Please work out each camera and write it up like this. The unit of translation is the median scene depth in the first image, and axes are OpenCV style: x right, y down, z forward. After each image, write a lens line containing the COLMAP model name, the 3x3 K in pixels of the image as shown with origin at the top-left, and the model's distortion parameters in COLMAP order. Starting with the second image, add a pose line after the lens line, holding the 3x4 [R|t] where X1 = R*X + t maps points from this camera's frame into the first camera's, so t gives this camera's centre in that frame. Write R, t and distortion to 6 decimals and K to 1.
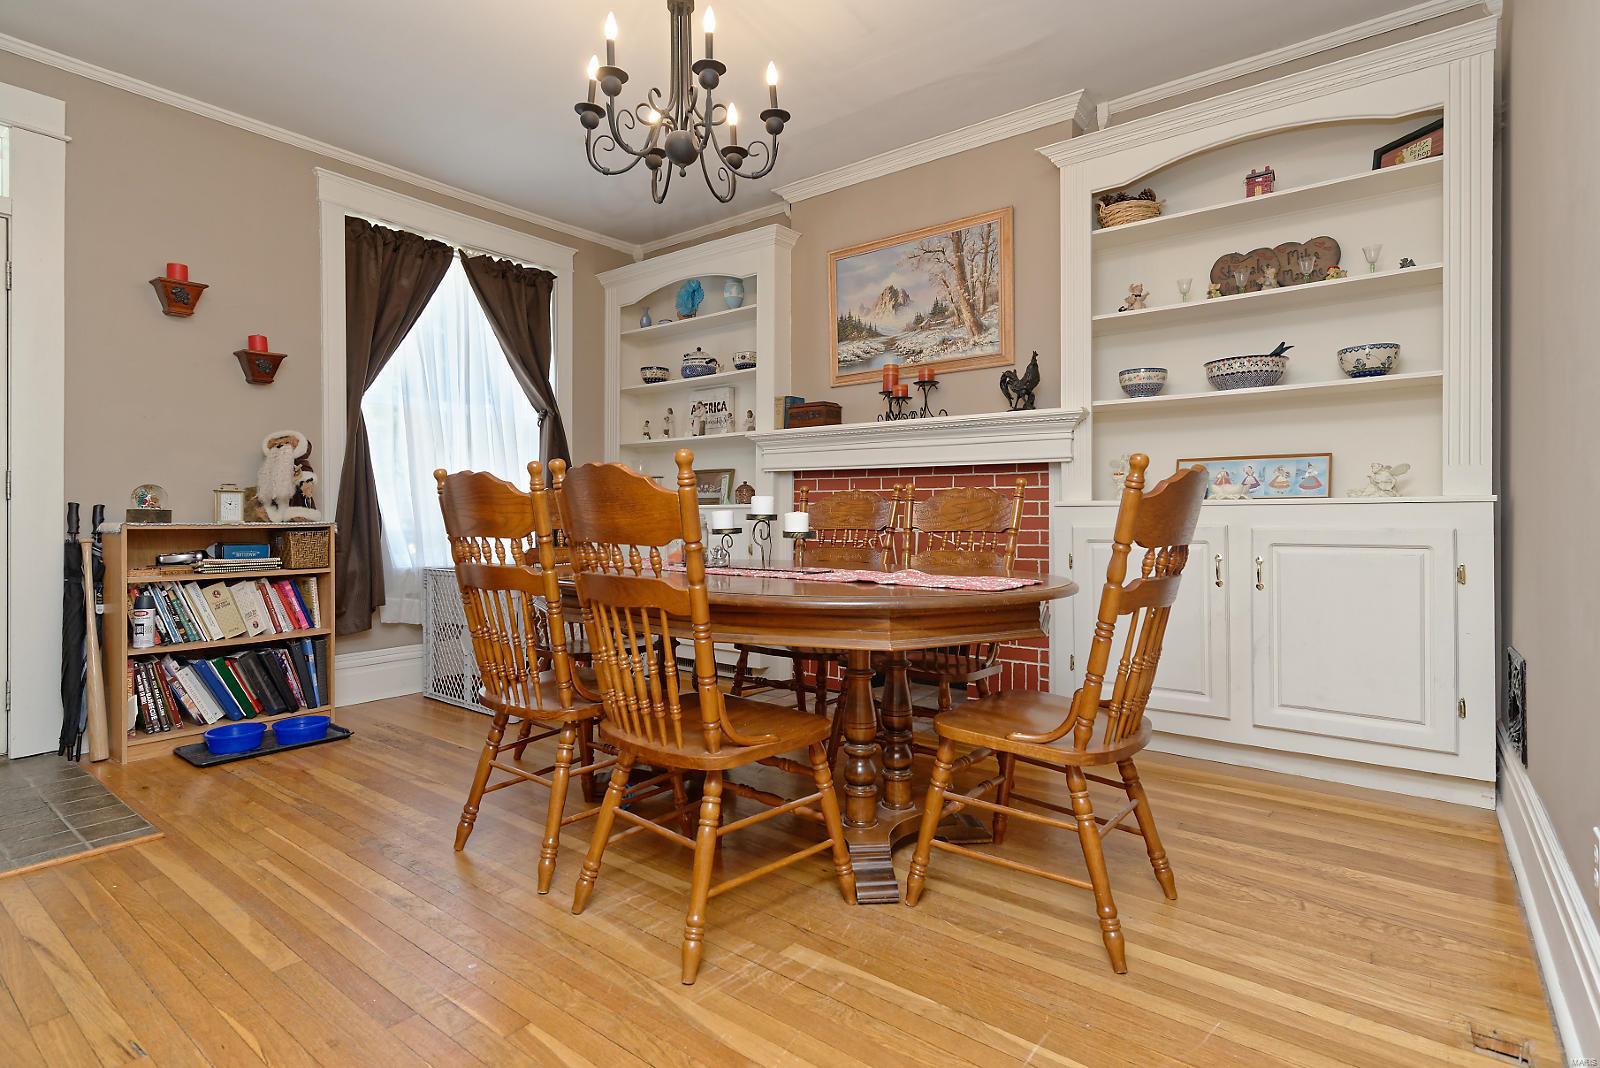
lens RADIAL K [[812.9, 0, 794.3], [0, 812.9, 531.6], [0, 0, 1]] dist [-0.000027, 0.000440]
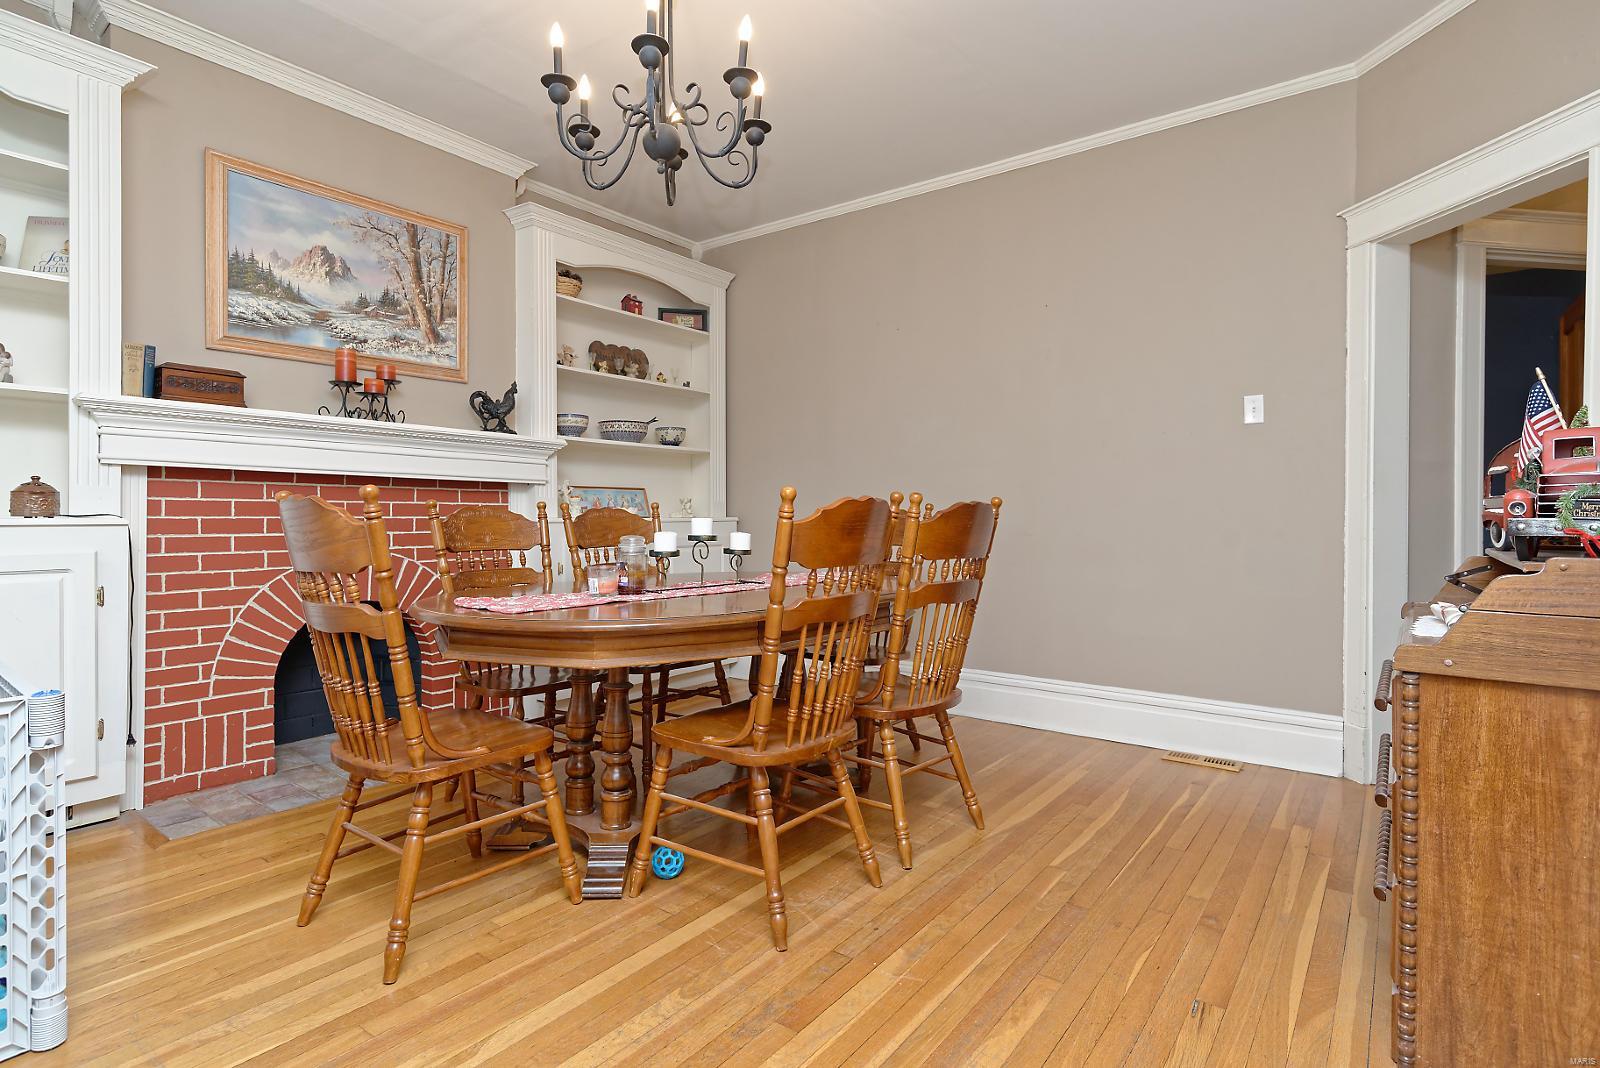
lens RADIAL K [[812.9, 0, 787.5], [0, 812.9, 532.9], [0, 0, 1]] dist [-0.000027, 0.000440]
pose [[-0.023204, -0.019105, 0.999548, -0.742554], [0.021906, 0.999568, 0.019614, -0.028895], [-0.999491, 0.022351, -0.022776, 0.609723]]
